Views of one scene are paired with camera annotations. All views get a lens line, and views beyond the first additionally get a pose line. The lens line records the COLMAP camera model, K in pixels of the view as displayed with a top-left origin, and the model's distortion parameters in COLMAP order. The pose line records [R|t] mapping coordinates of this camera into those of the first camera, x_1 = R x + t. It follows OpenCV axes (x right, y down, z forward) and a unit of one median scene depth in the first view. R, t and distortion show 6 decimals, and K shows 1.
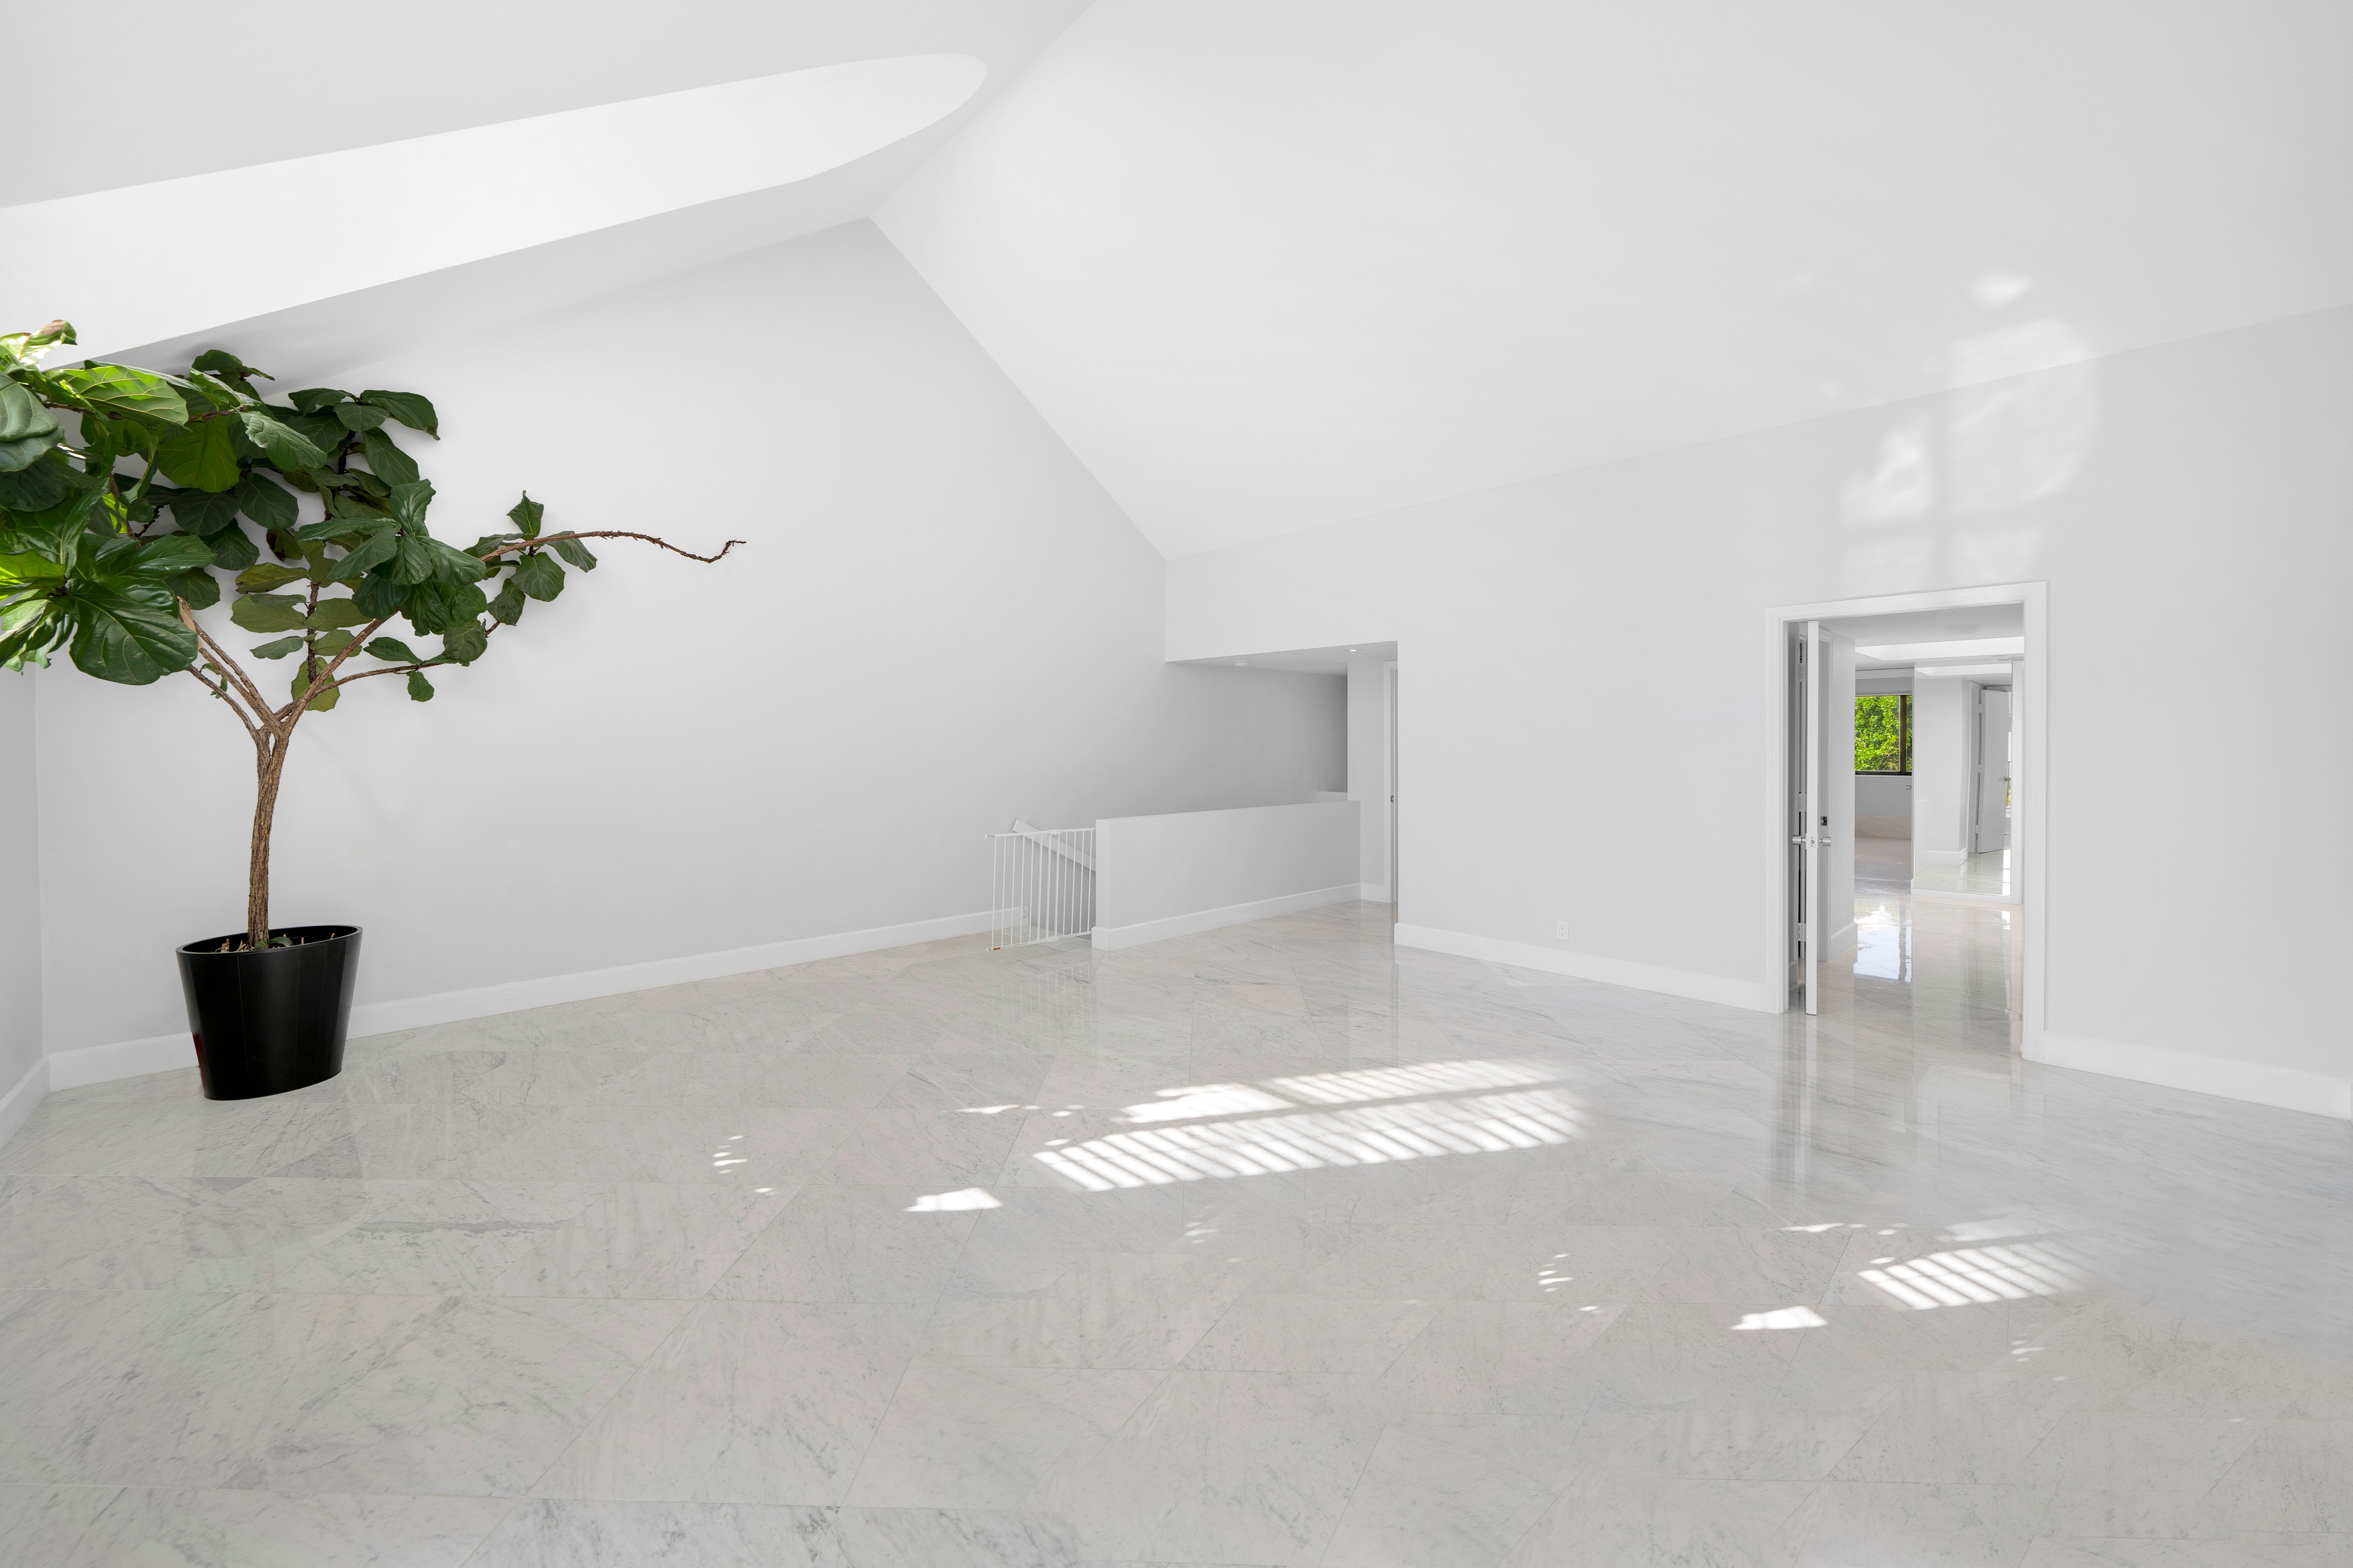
lens RADIAL K [[888.0, 0, 1173.0], [0, 888.0, 772.3], [0, 0, 1]] dist [-0.024868, -0.000495]
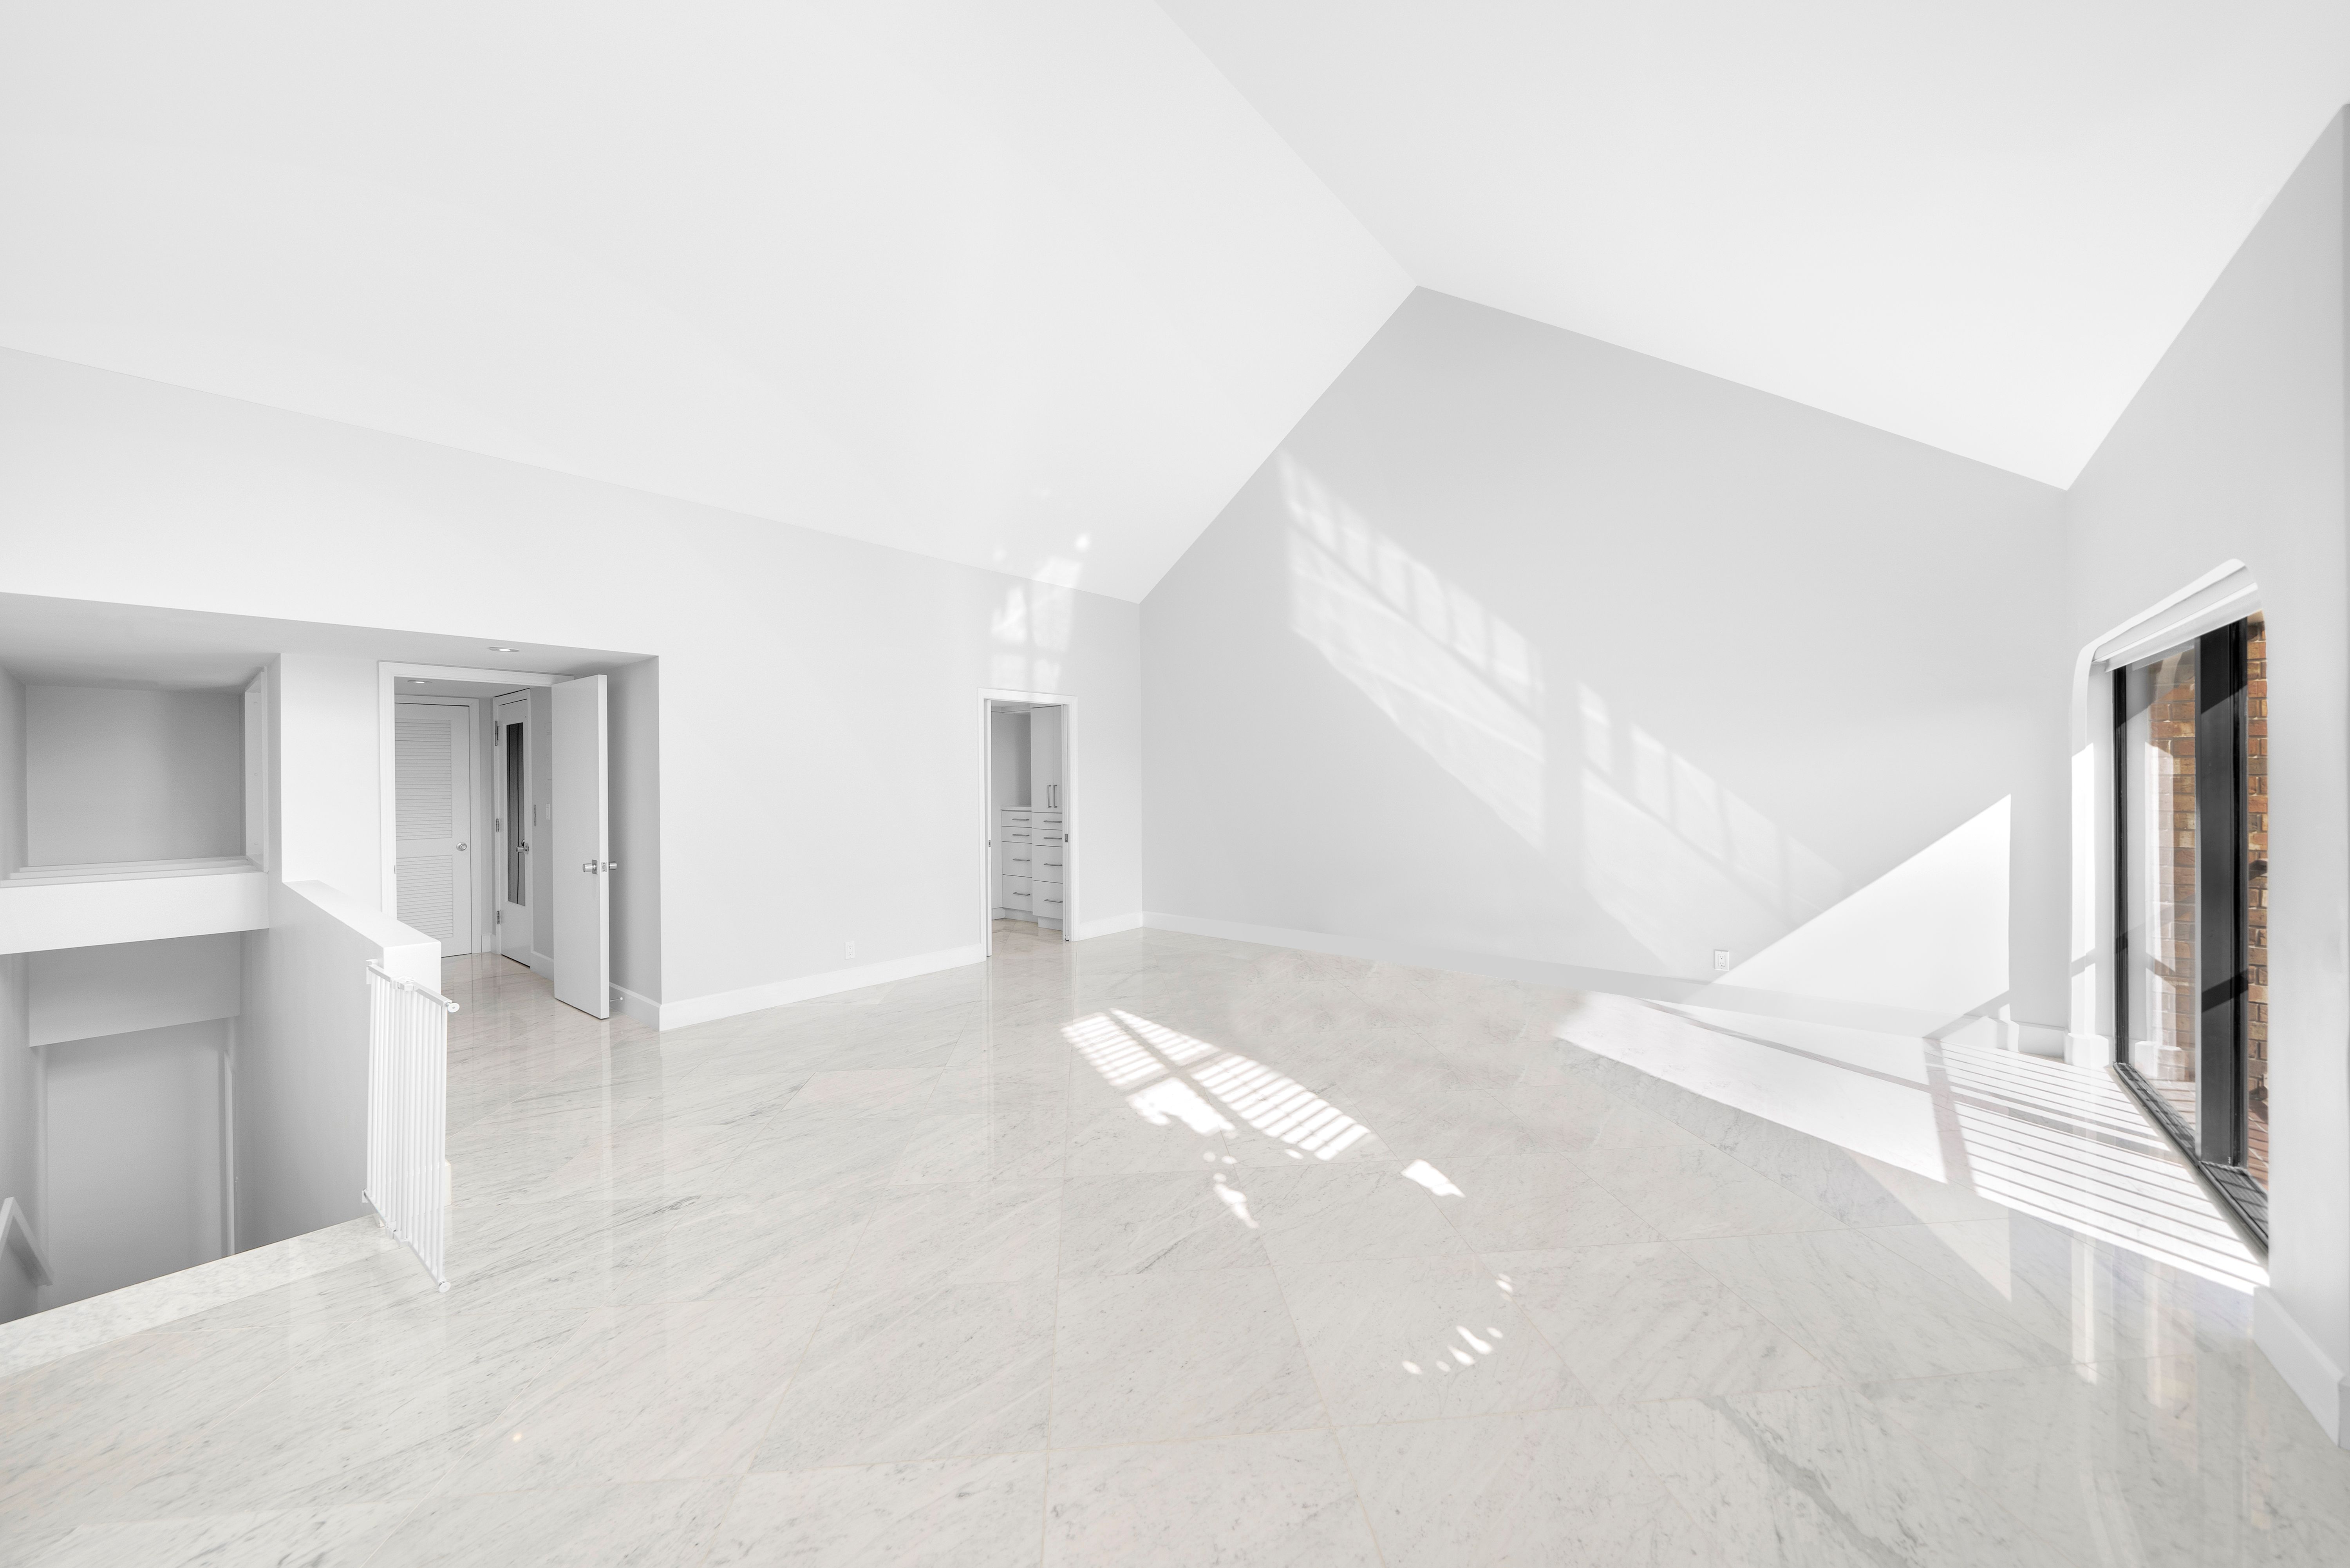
lens RADIAL K [[847.3, 0, 1161.5], [0, 847.3, 774.0], [0, 0, 1]] dist [-0.001354, 0.000331]
pose [[-0.108648, 0.000890, 0.994080, -1.017056], [0.035521, 0.999364, 0.002988, -0.044912], [-0.993445, 0.035636, -0.108610, 1.123935]]
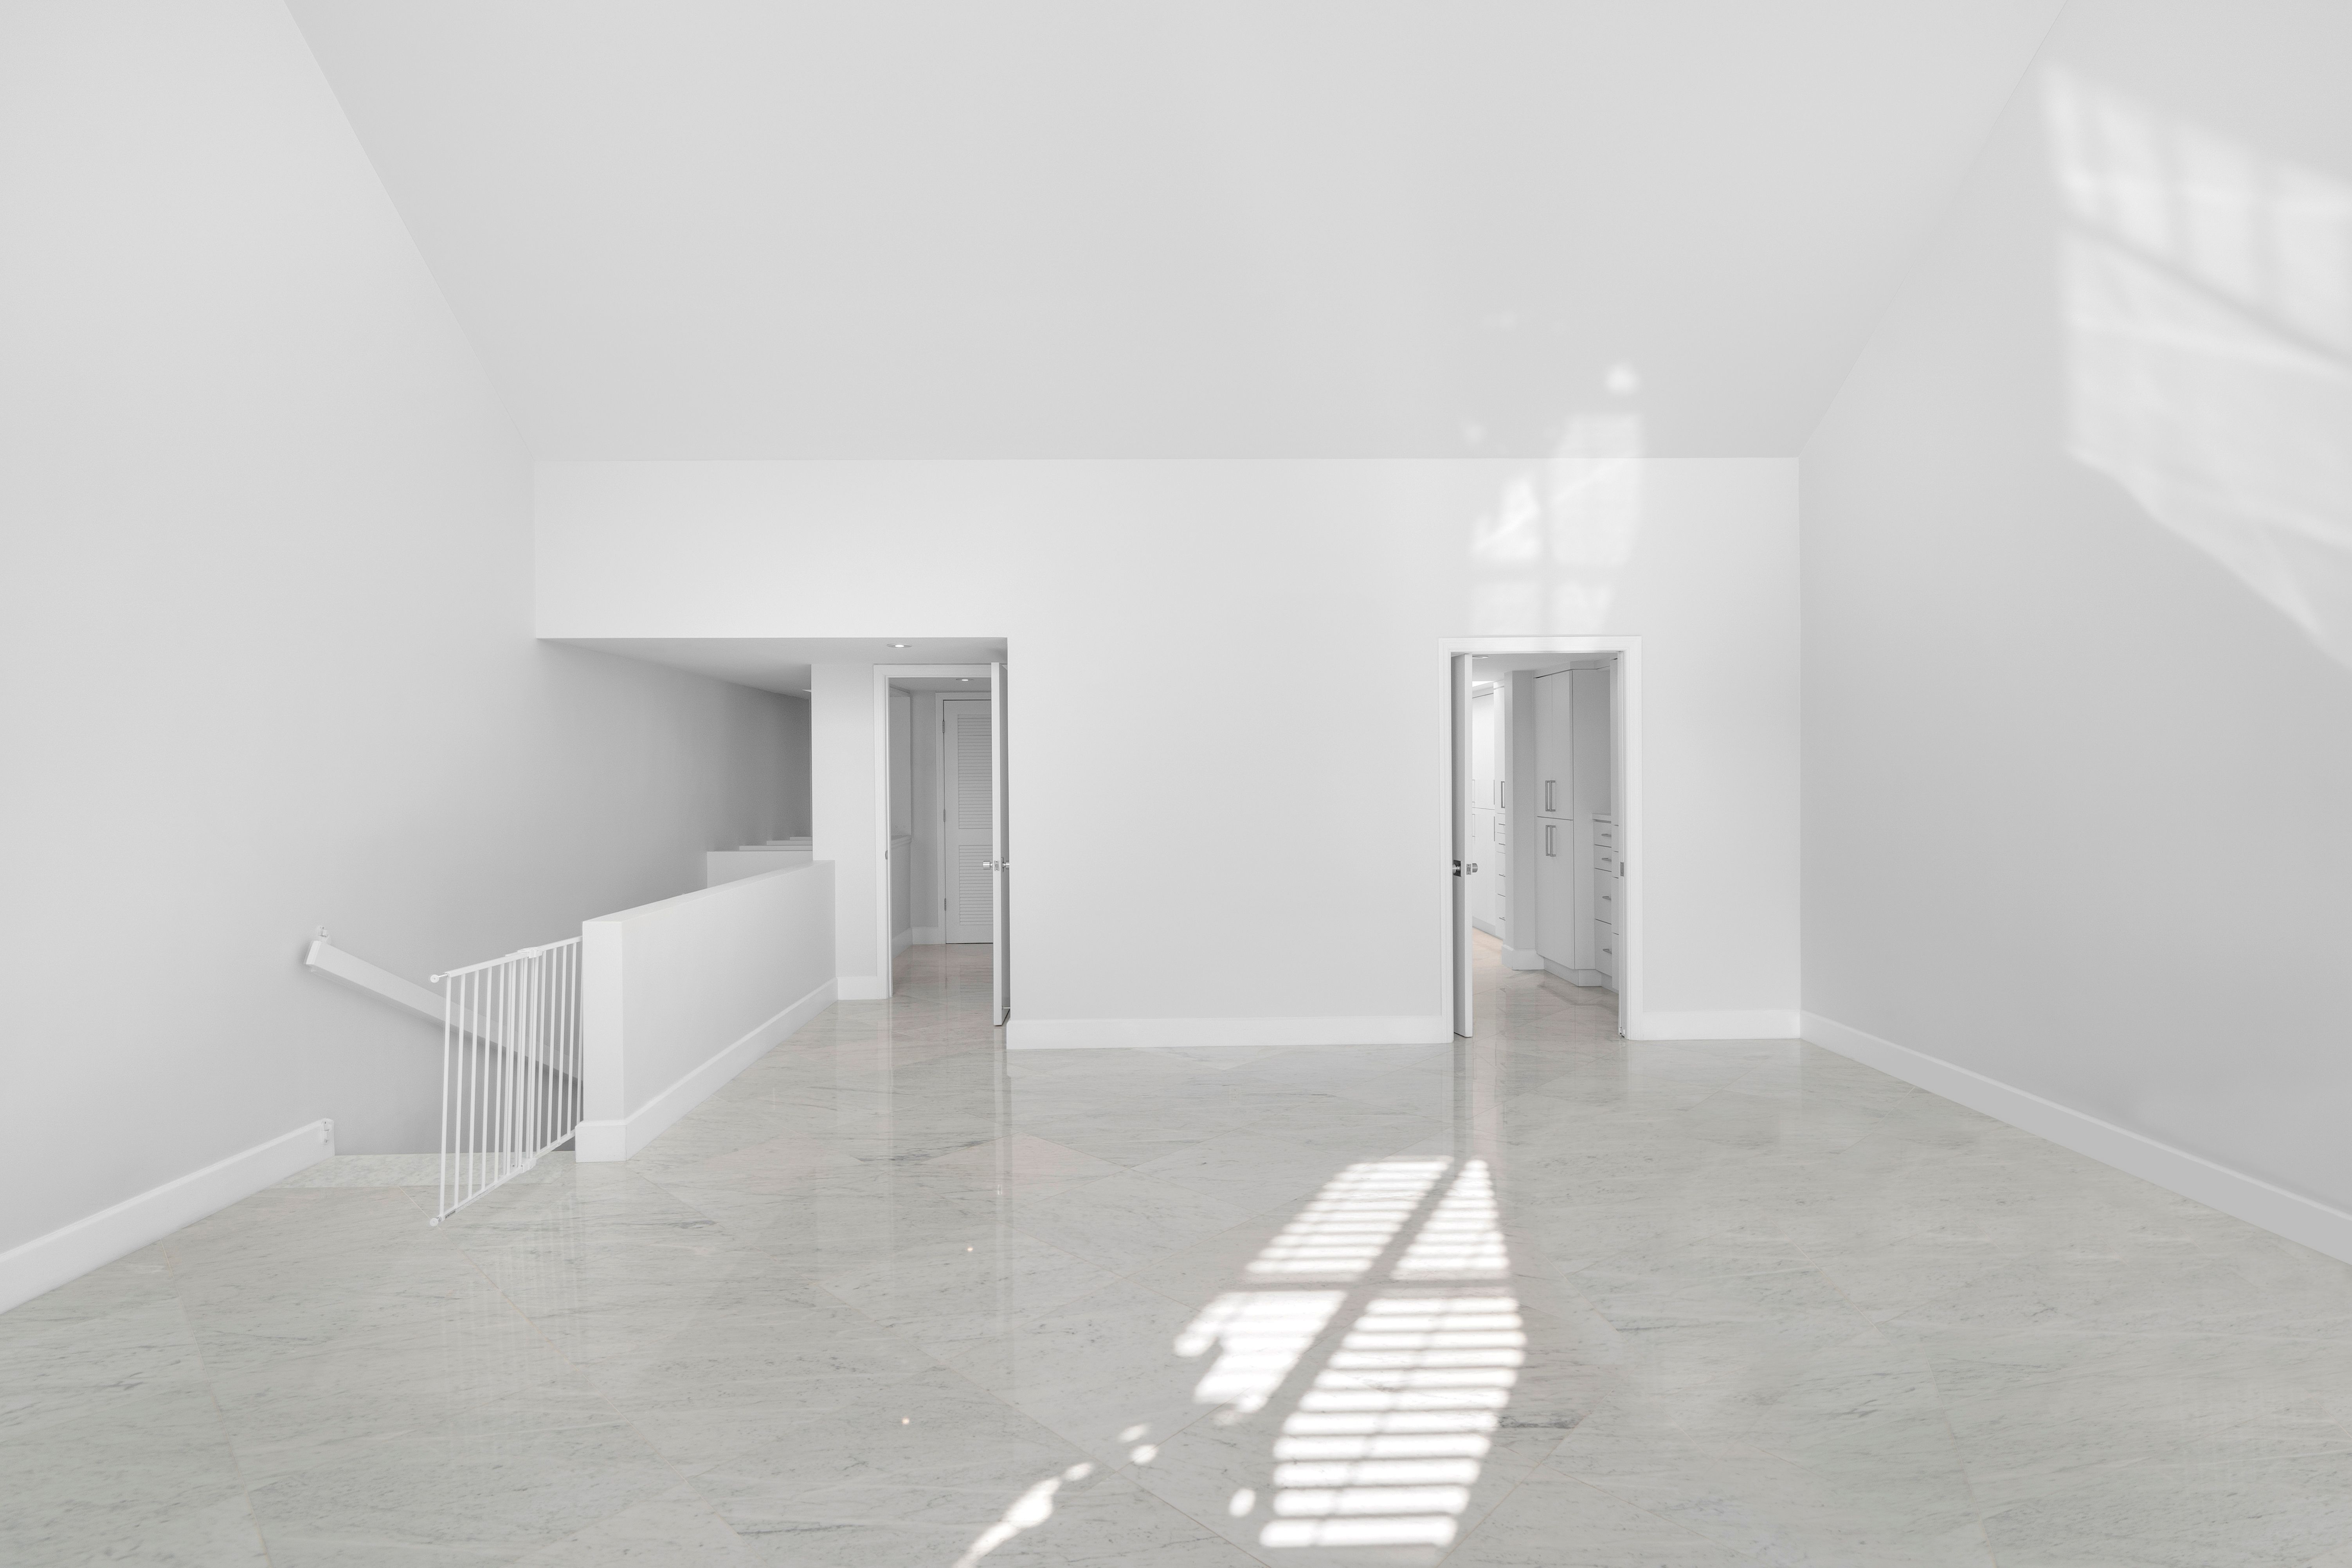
lens RADIAL K [[1108.6, 0, 1167.1], [0, 1108.6, 767.6], [0, 0, 1]] dist [0.004111, -0.000026]
pose [[0.674703, -0.003372, 0.738081, -0.605545], [0.029827, 0.999297, -0.022700, -0.024562], [-0.737486, 0.037331, 0.674330, 0.490124]]
